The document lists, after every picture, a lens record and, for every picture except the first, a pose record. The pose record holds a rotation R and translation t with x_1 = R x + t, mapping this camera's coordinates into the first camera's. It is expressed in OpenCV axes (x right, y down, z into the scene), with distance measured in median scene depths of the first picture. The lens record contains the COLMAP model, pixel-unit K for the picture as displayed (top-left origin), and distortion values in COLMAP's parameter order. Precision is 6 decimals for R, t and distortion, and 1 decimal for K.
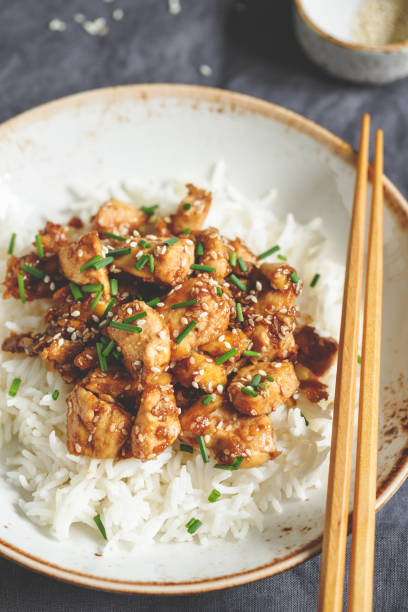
lens RADIAL K [[1989.7, 0, 204.9], [0, 1989.7, 304.6], [0, 0, 1]] dist [-0.026315, 0.000000]
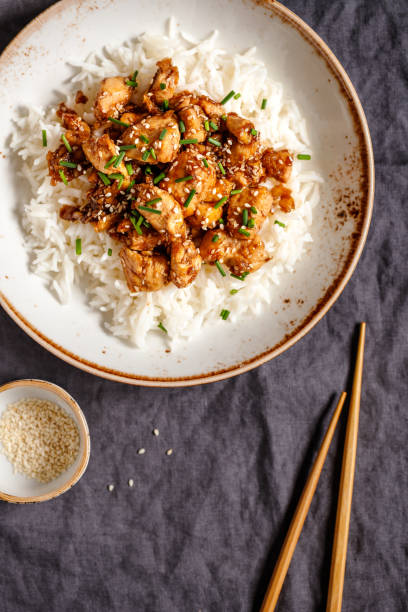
lens RADIAL K [[1989.7, 0, 200.1], [0, 1989.7, 301.7], [0, 0, 1]] dist [-0.026315, 0.000000]
pose [[0.970718, -0.239054, -0.023663, 0.013466], [0.218645, 0.838428, 0.499232, -0.626769], [-0.099503, -0.489787, 0.866145, -0.265998]]
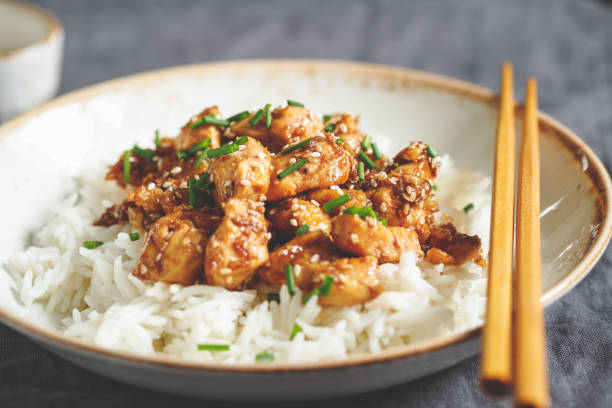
lens RADIAL K [[1989.7, 0, 305.5], [0, 1989.7, 206.3], [0, 0, 1]] dist [-0.026315, 0.000000]
pose [[0.980813, 0.045129, -0.189656, 0.157677], [-0.141450, 0.834197, -0.533018, 0.477970], [0.134156, 0.549618, 0.824574, 0.301529]]
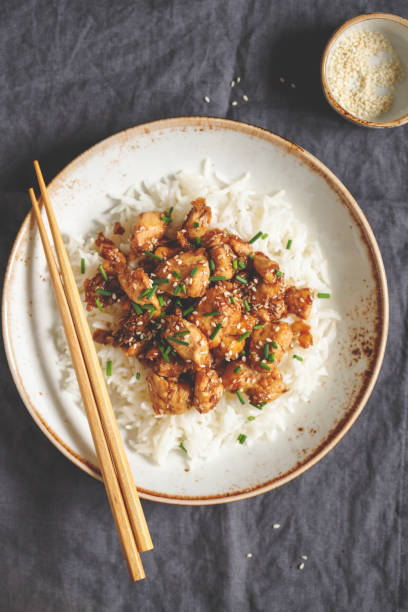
lens RADIAL K [[1989.7, 0, 203.7], [0, 1989.7, 307.4], [0, 0, 1]] dist [-0.026315, 0.000000]
pose [[0.982422, -0.185614, -0.019873, 0.014988], [0.170946, 0.851759, 0.495261, -0.752323], [-0.075001, -0.489953, 0.868517, -0.312154]]
